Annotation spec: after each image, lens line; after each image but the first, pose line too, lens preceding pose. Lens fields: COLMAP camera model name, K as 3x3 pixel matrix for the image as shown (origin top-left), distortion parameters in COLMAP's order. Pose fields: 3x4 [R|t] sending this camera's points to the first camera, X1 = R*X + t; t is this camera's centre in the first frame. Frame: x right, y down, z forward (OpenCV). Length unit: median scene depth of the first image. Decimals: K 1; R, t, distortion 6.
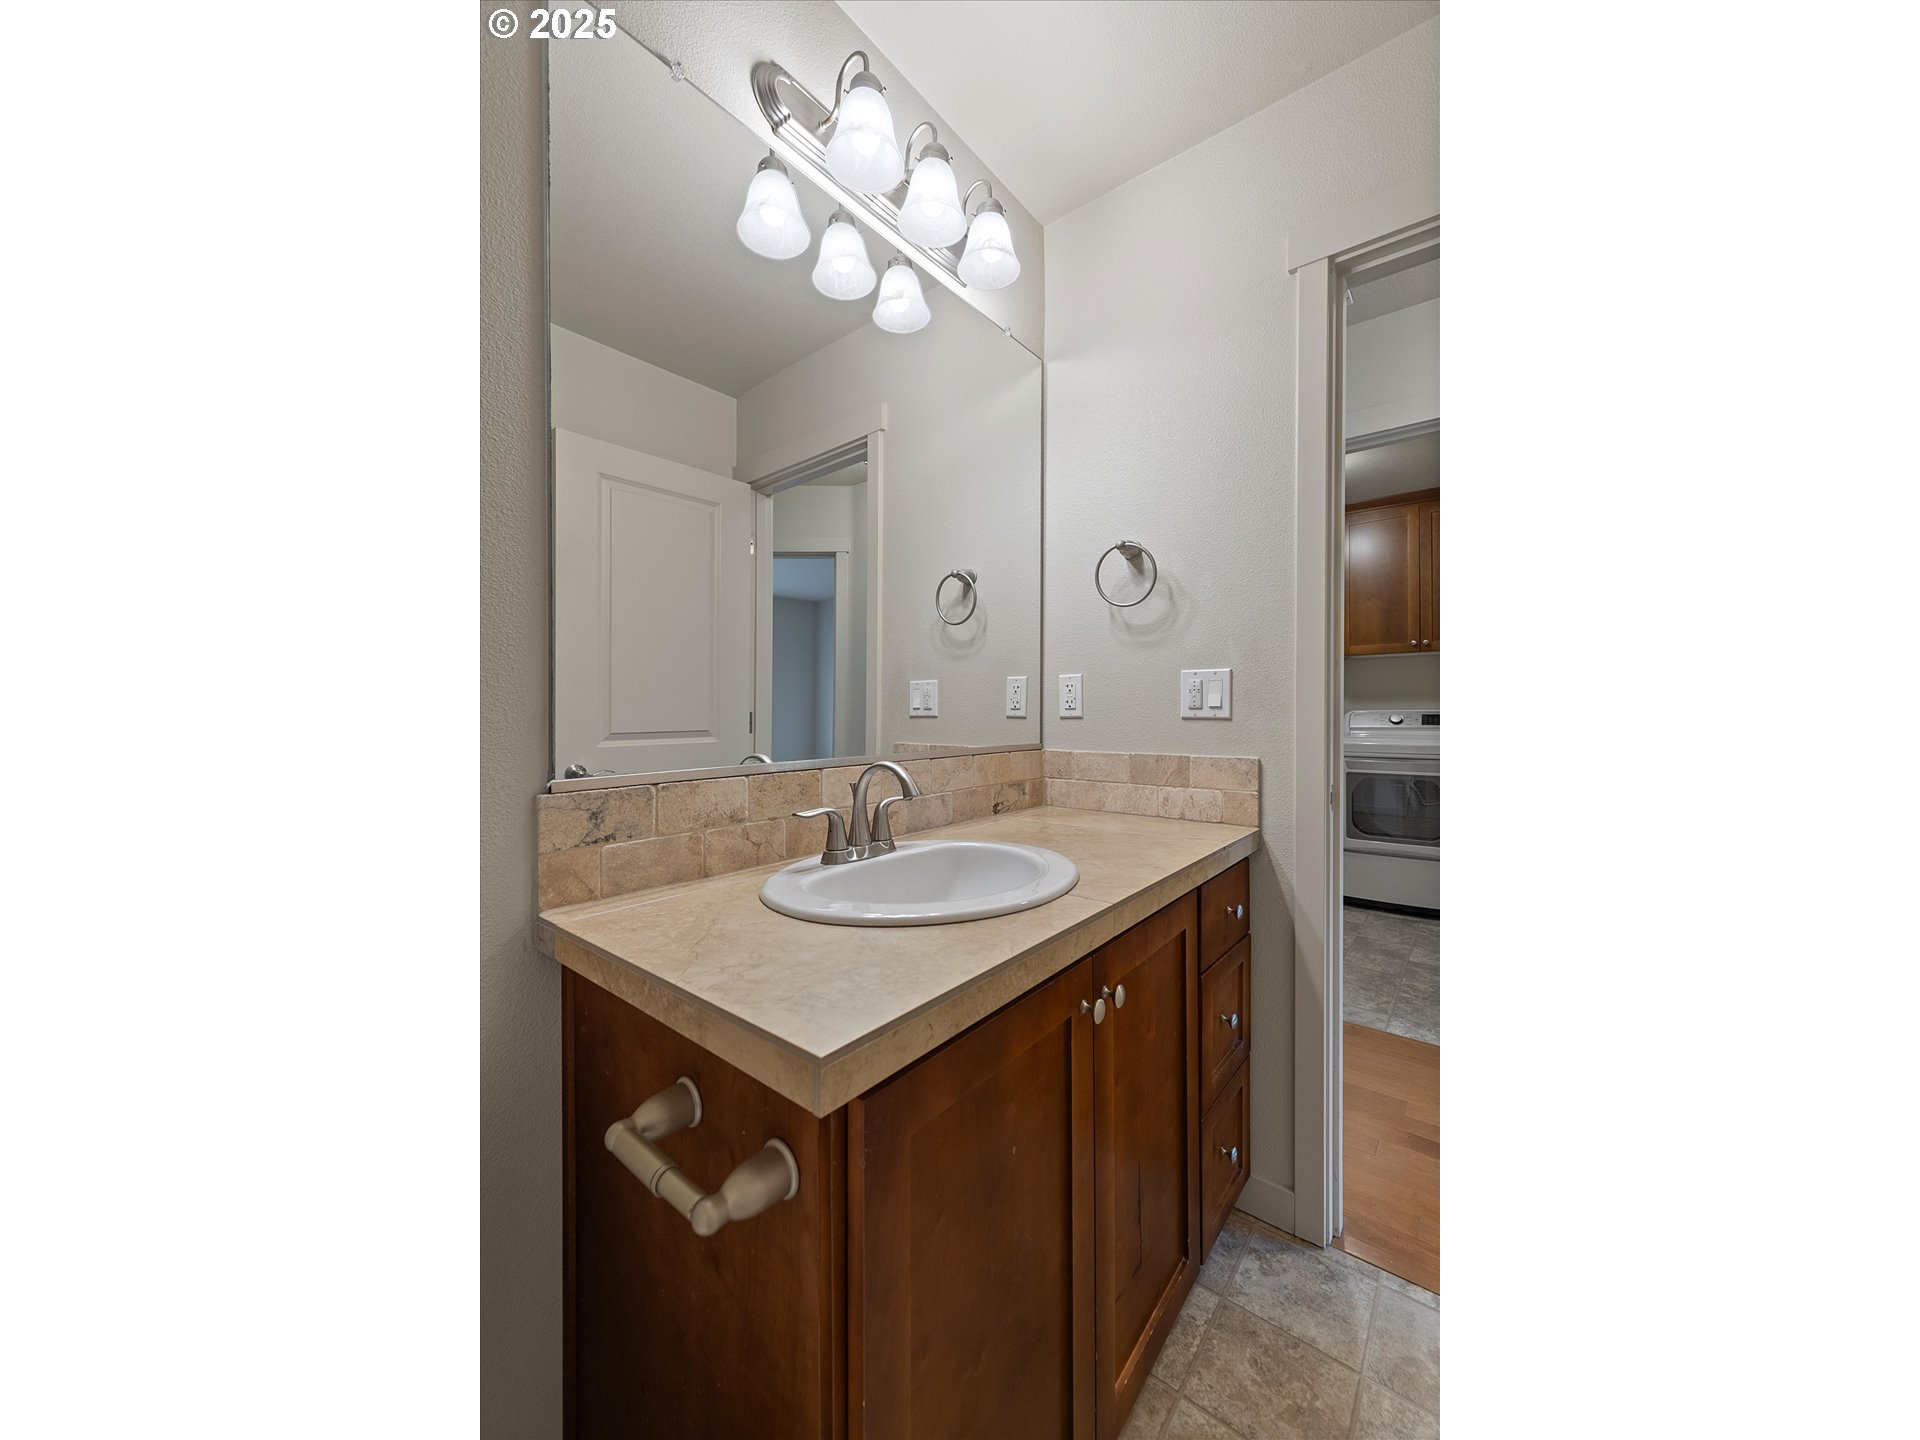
lens RADIAL K [[632.3, 0, 962.4], [0, 632.3, 718.7], [0, 0, 1]] dist [-0.000484, -0.000012]
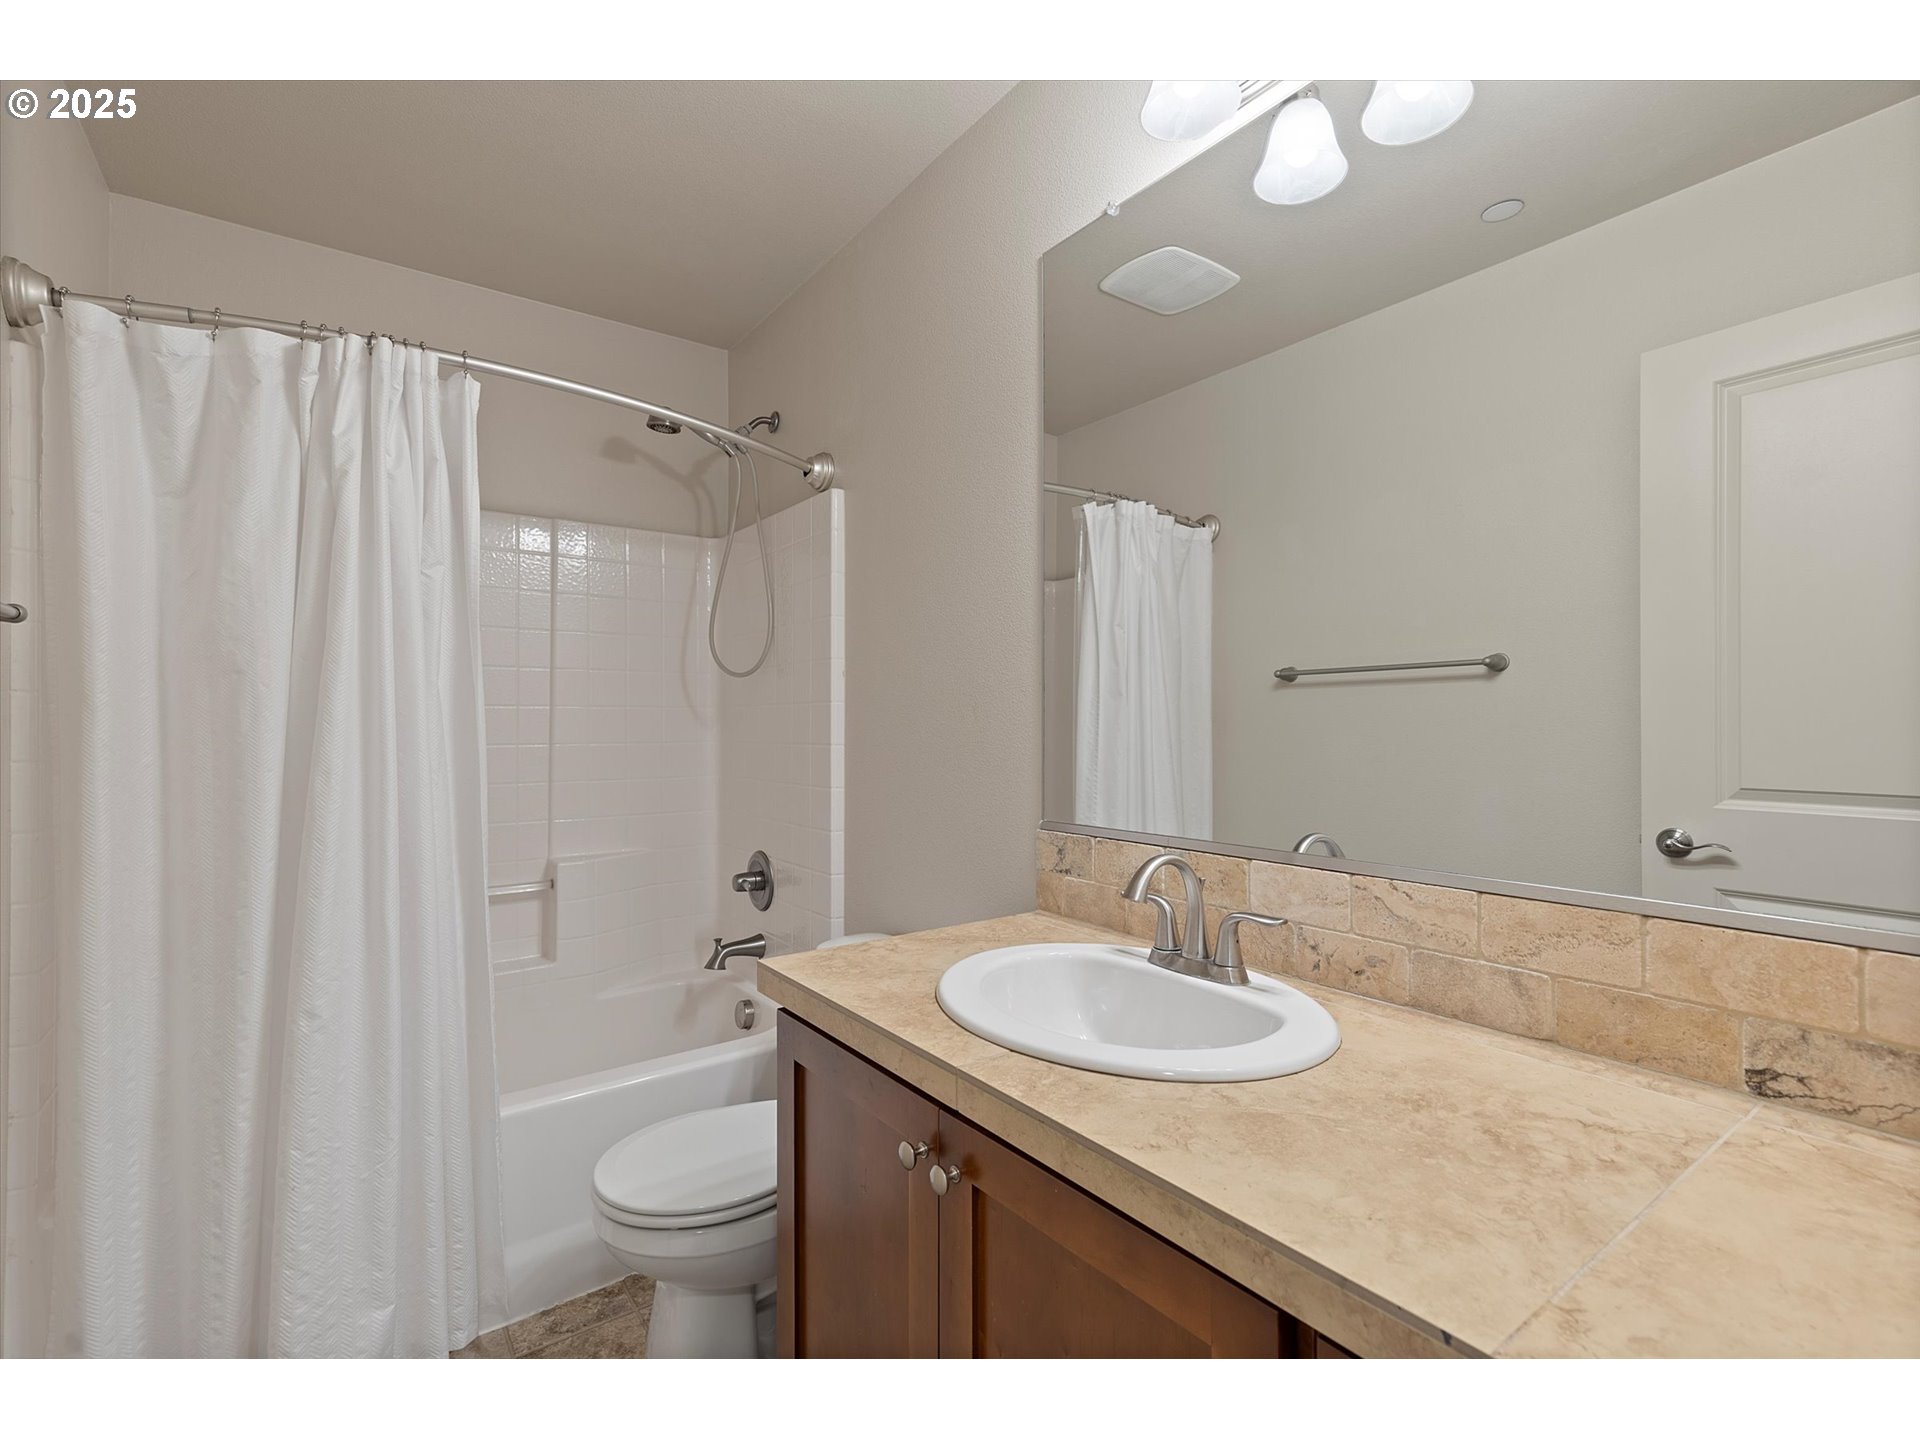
lens RADIAL K [[897.5, 0, 957.2], [0, 897.5, 718.2], [0, 0, 1]] dist [-0.002554, -0.000474]
pose [[-0.268044, 0.011095, -0.963343, 1.238252], [0.002754, 0.999938, 0.010750, -0.142162], [0.963403, 0.000229, -0.268058, 1.241003]]
